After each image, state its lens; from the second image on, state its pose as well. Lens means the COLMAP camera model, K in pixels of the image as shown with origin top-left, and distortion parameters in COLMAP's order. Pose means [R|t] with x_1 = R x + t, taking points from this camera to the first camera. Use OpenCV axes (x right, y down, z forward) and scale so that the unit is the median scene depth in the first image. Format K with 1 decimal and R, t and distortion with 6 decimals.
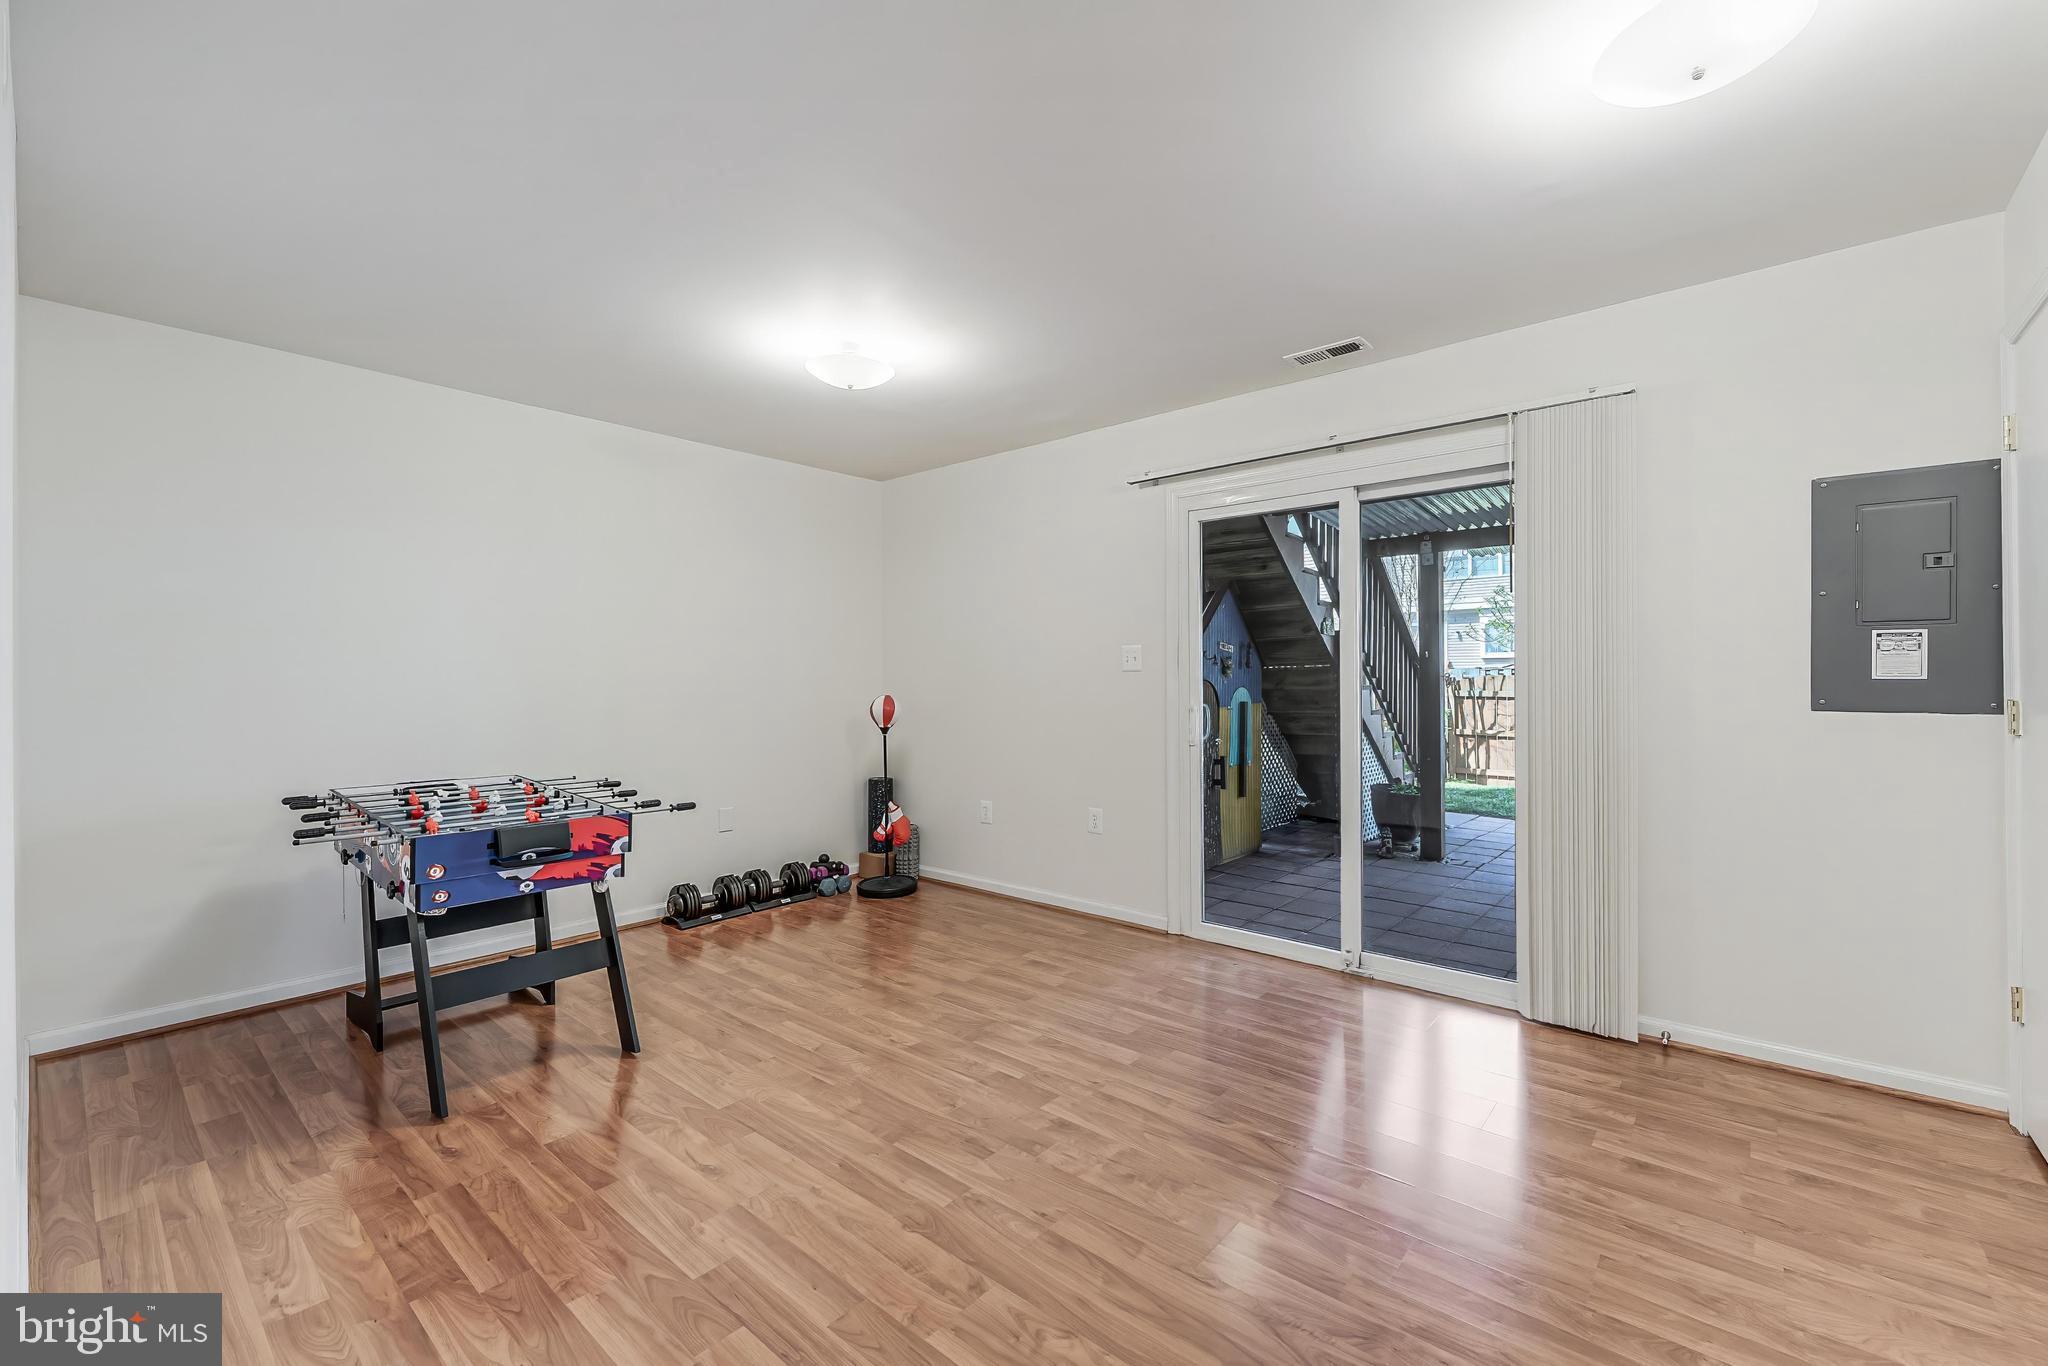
lens RADIAL K [[829.8, 0, 1027.6], [0, 829.8, 678.8], [0, 0, 1]] dist [0.002520, -0.000754]
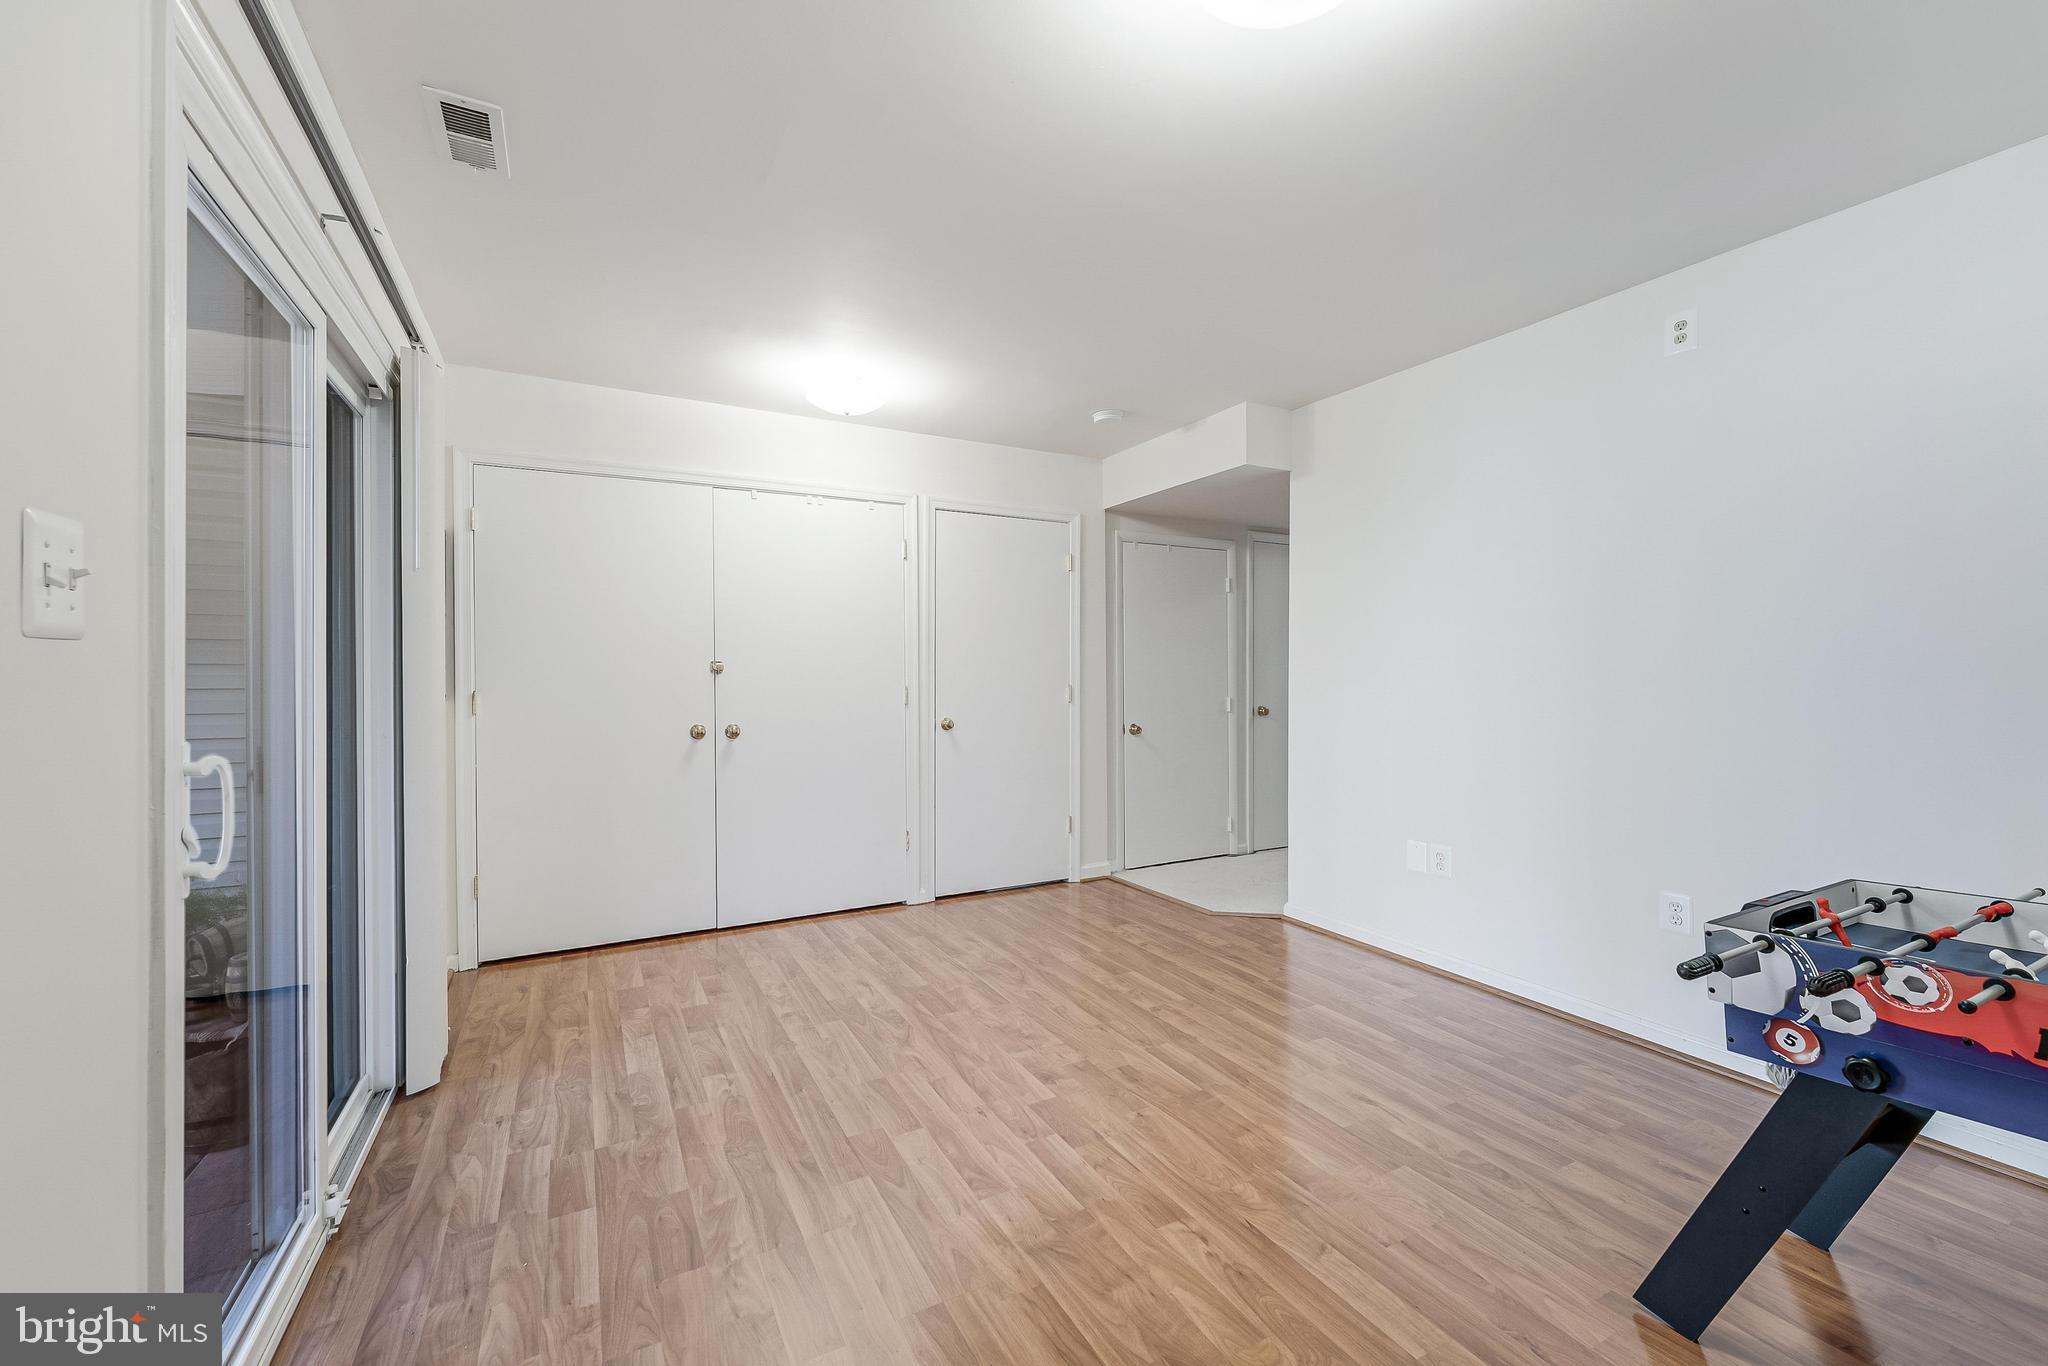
lens RADIAL K [[829.8, 0, 1023.3], [0, 829.8, 677.8], [0, 0, 1]] dist [0.002520, -0.000754]
pose [[-0.931407, 0.006485, 0.363921, -0.340073], [0.008225, 0.999961, 0.003231, 0.002052], [-0.363886, 0.006003, -0.931424, 2.079203]]
